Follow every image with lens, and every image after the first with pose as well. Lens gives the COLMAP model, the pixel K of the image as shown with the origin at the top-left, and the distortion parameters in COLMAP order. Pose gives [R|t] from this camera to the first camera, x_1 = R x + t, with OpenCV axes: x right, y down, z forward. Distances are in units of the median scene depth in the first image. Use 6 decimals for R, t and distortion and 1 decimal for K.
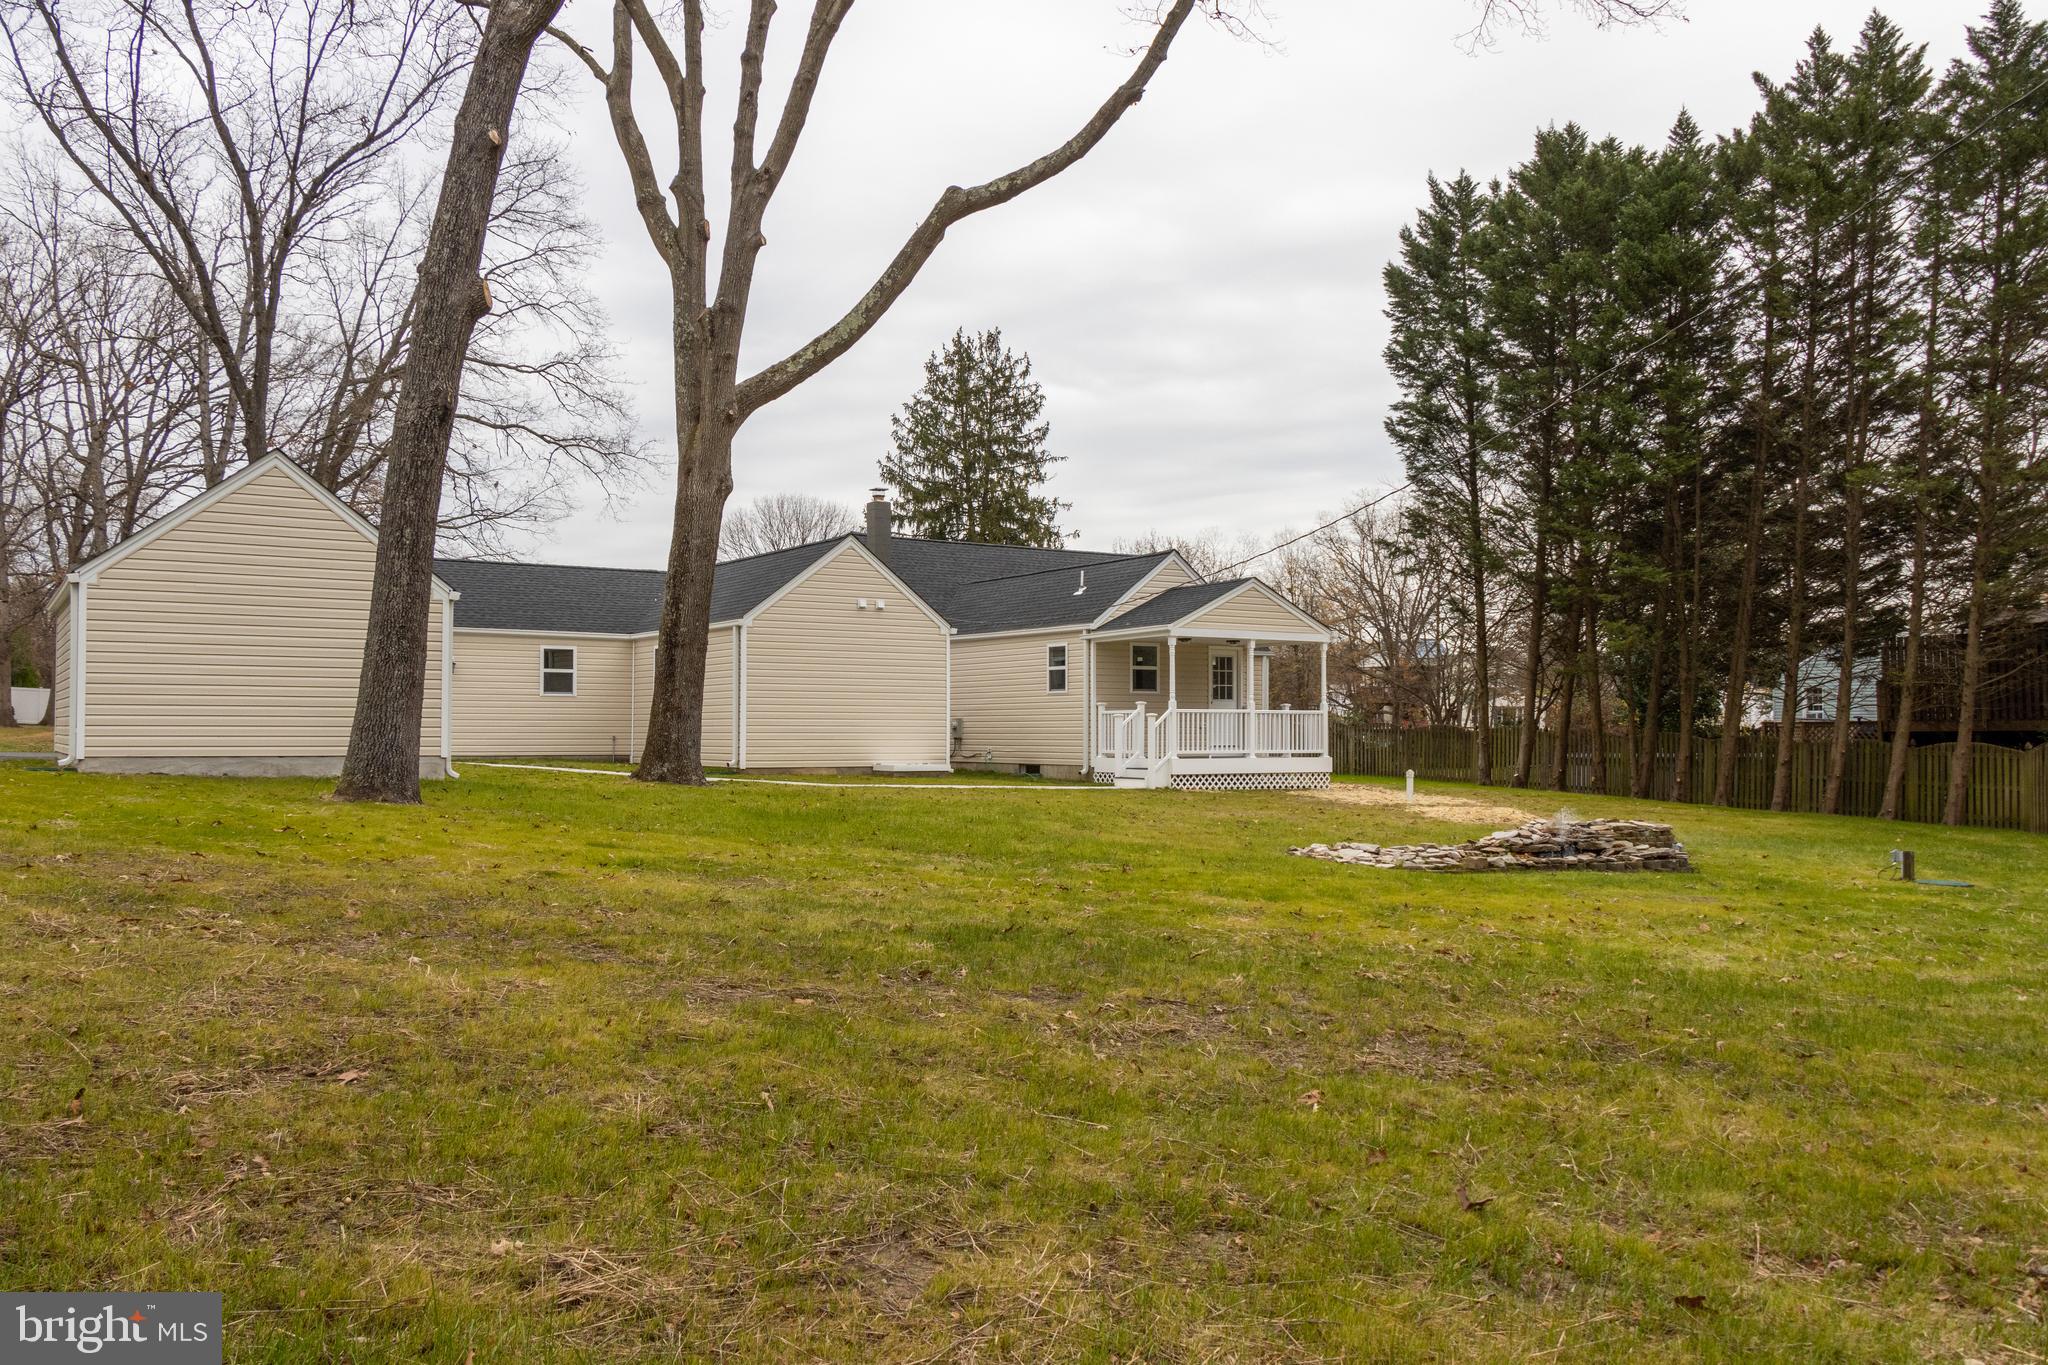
lens RADIAL K [[1684.5, 0, 1024.0], [0, 1684.5, 682.5], [0, 0, 1]] dist [0.010023, -0.001053]
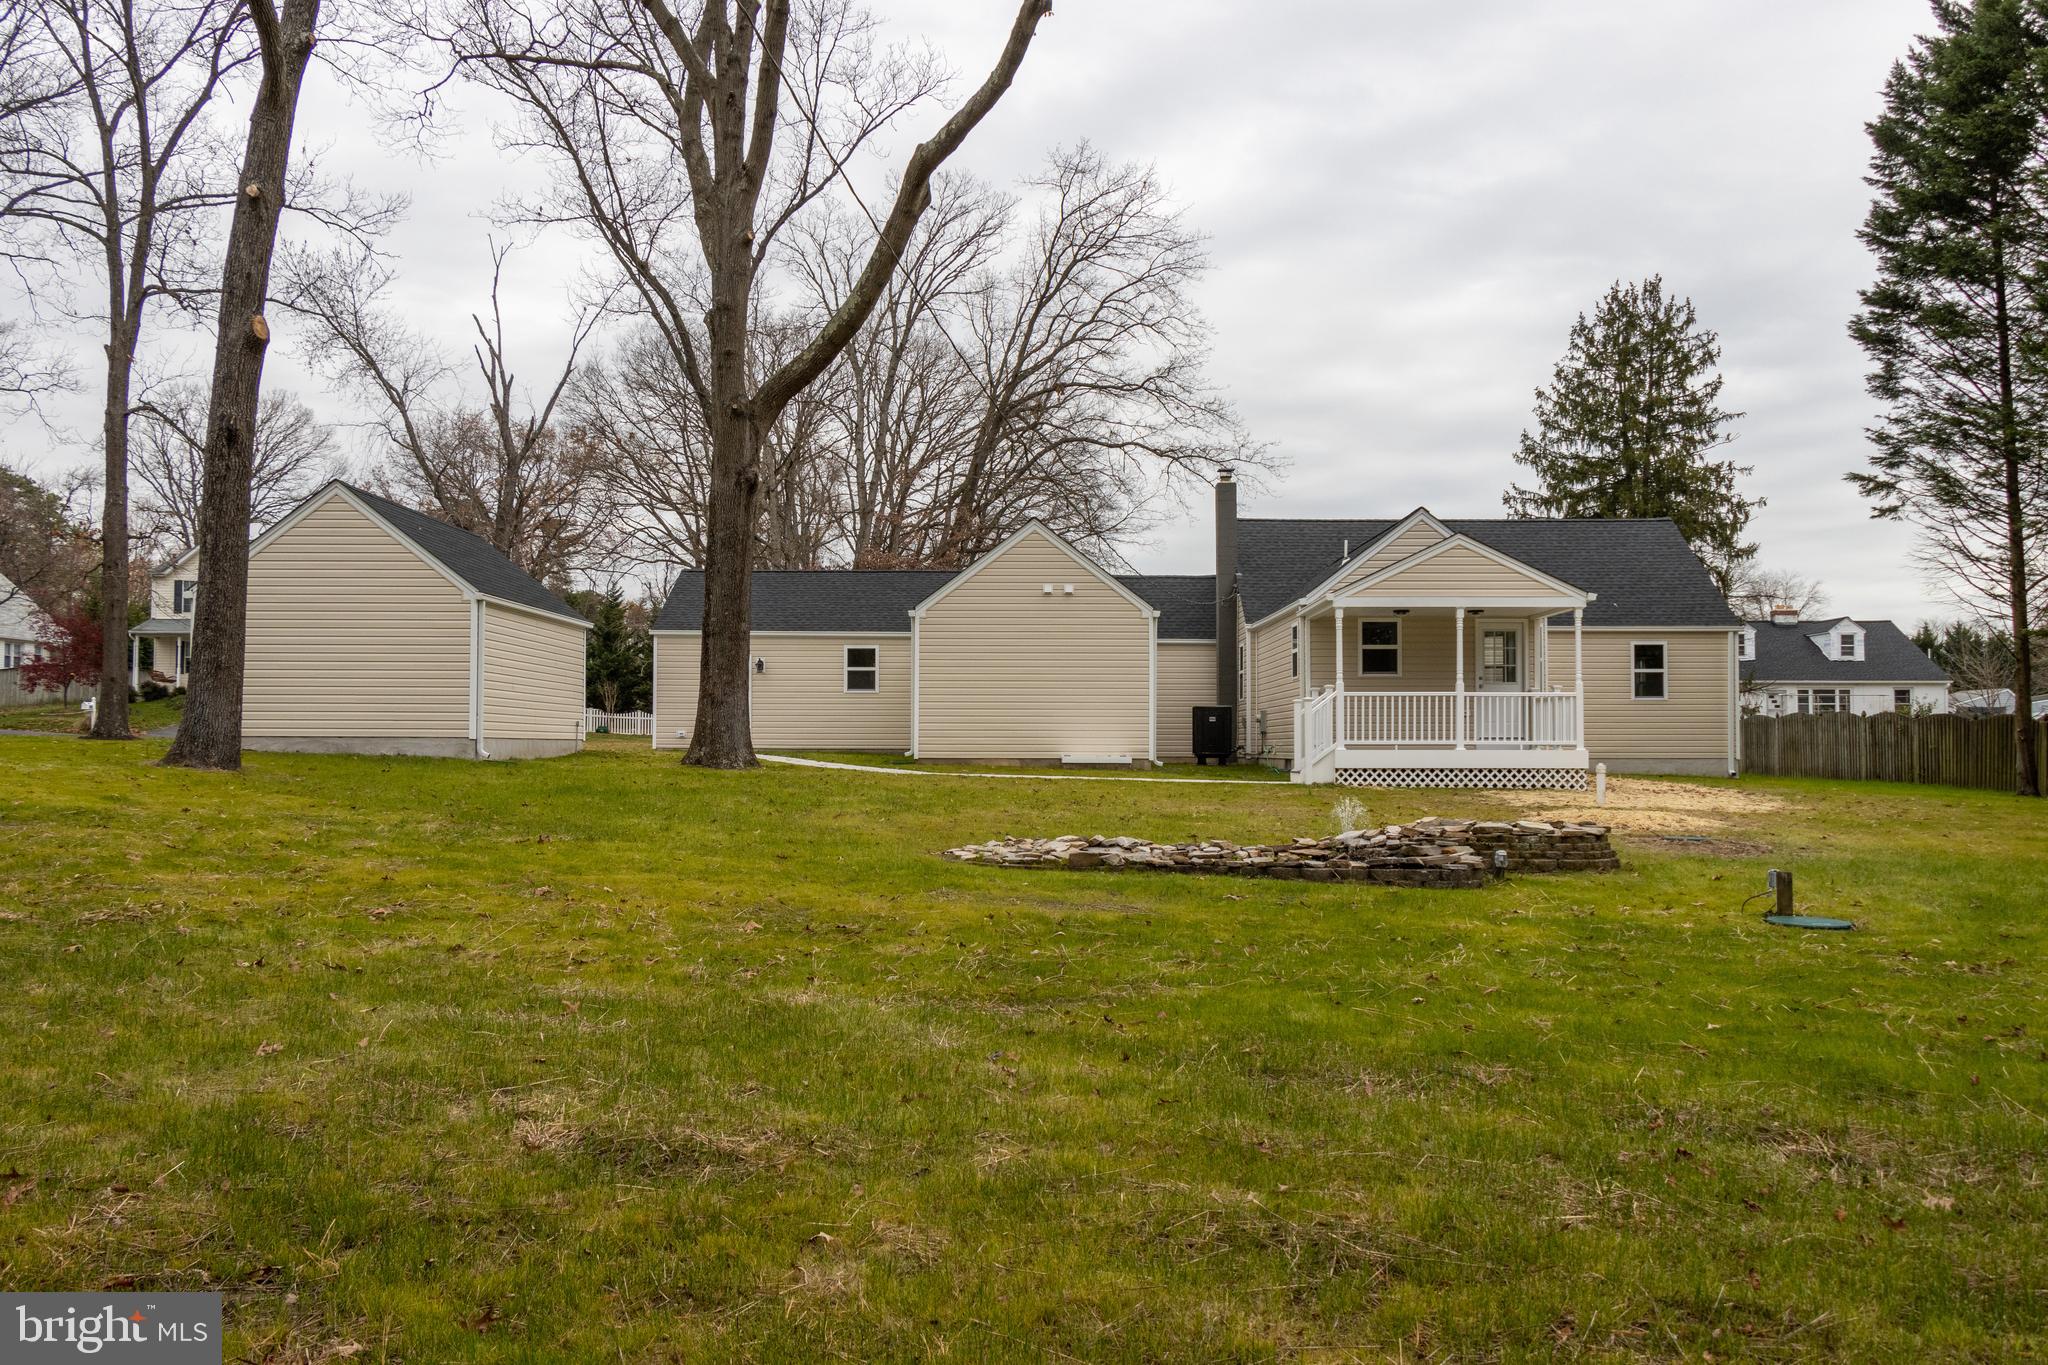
lens RADIAL K [[1684.5, 0, 1024.0], [0, 1684.5, 682.5], [0, 0, 1]] dist [0.010023, -0.001053]
pose [[0.825129, -0.022457, -0.564497, 0.404759], [0.016148, 0.999739, -0.016169, 0.020424], [0.564713, 0.004226, 0.825277, 0.182257]]
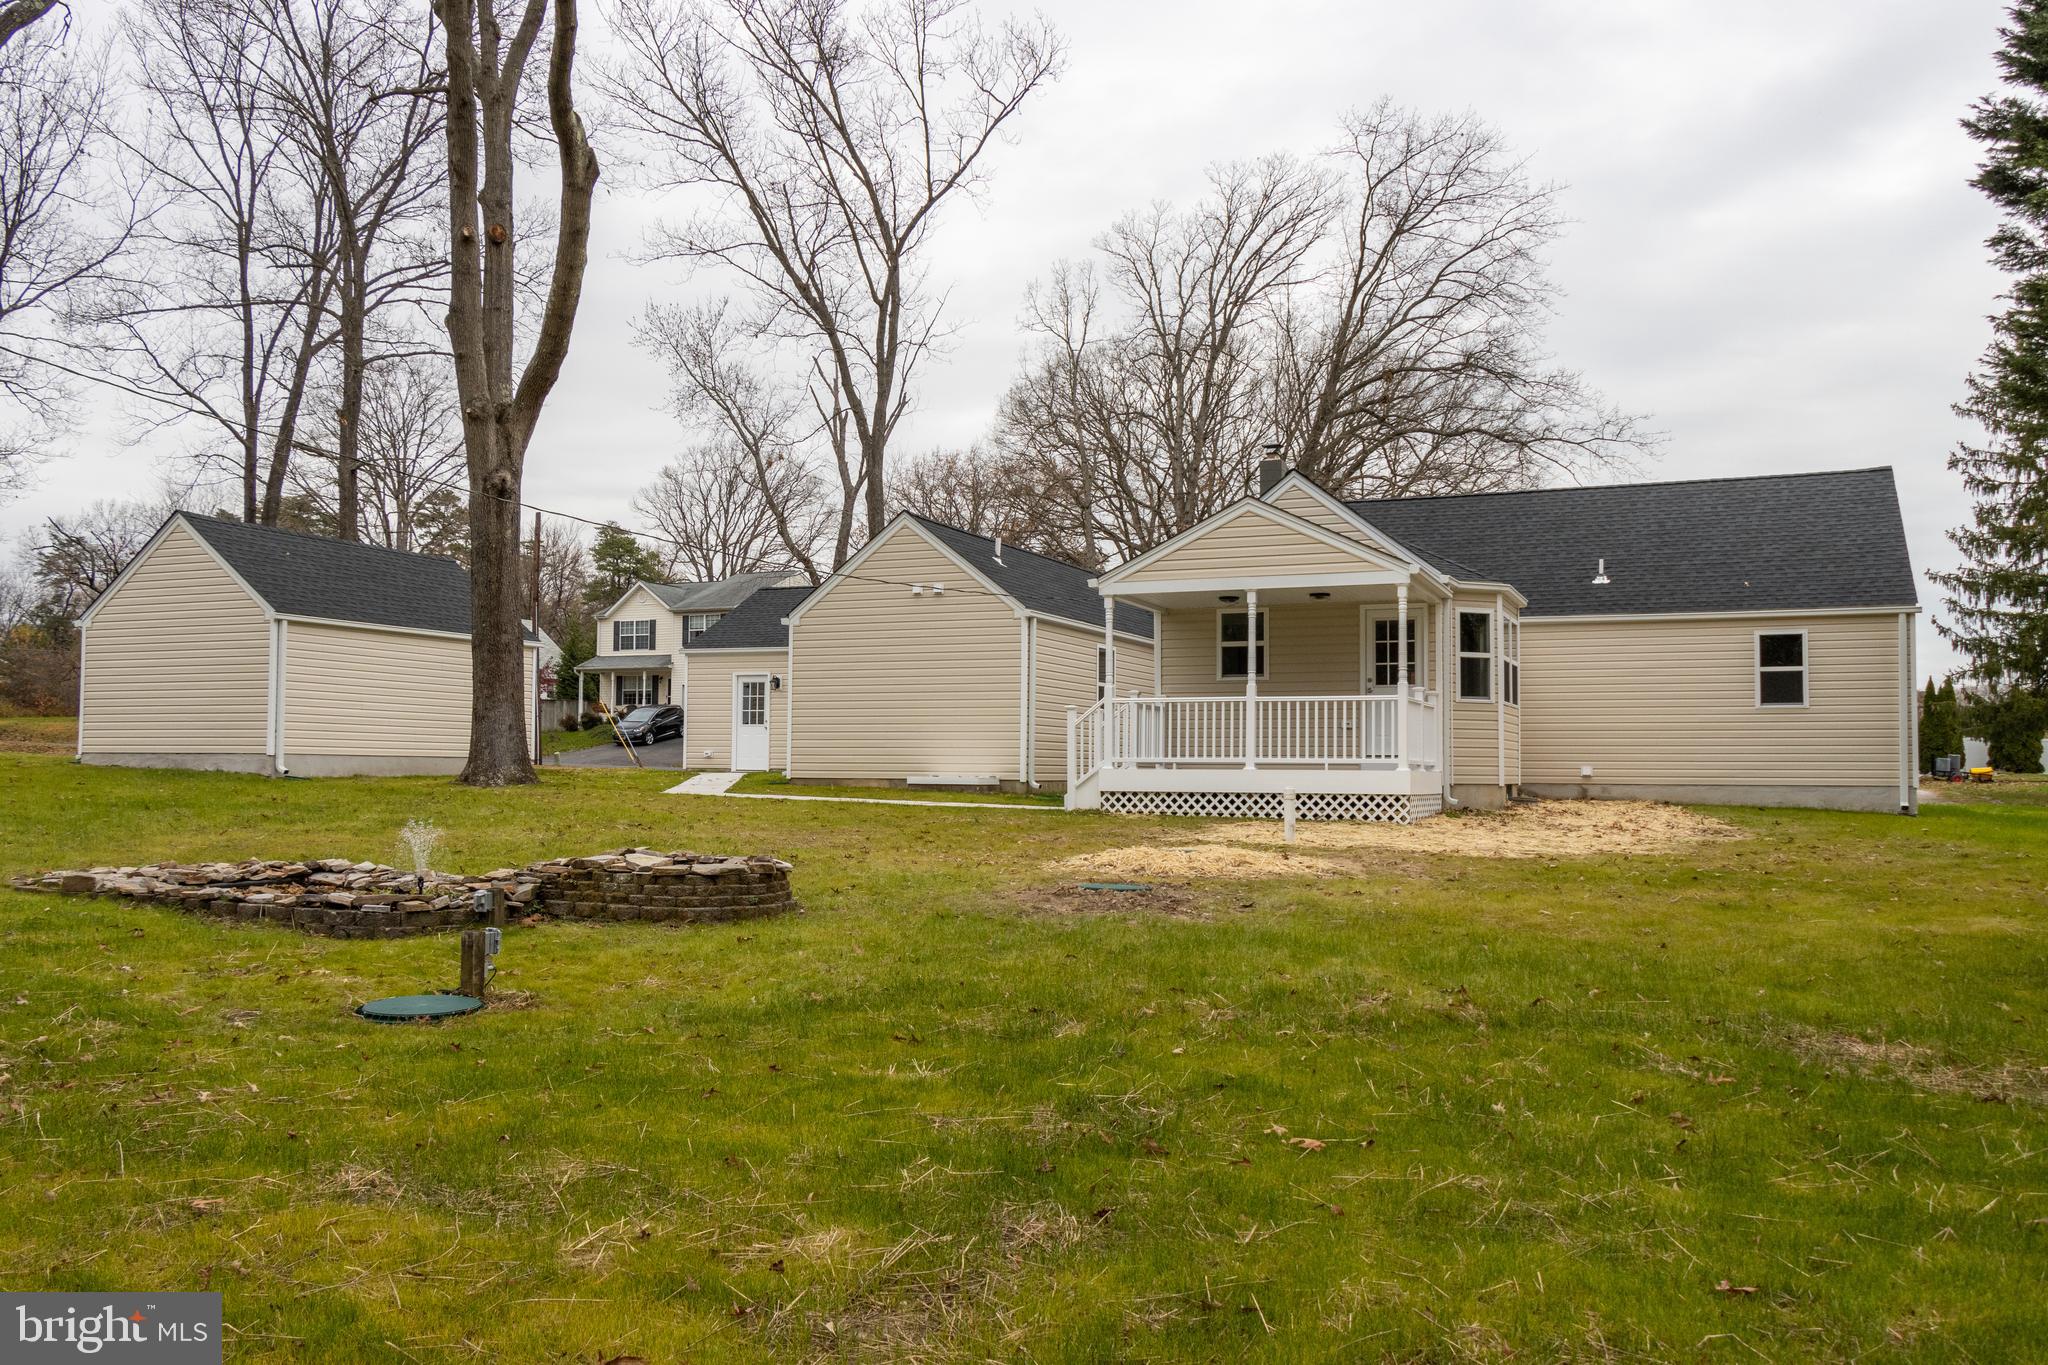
lens RADIAL K [[1649.9, 0, 1023.7], [0, 1649.9, 719.6], [0, 0, 1]] dist [0.052224, 0.001304]
pose [[0.528470, -0.026694, -0.848532, 0.603938], [0.018236, 0.999632, -0.020091, 0.034793], [0.848756, -0.004856, 0.528762, 0.554644]]
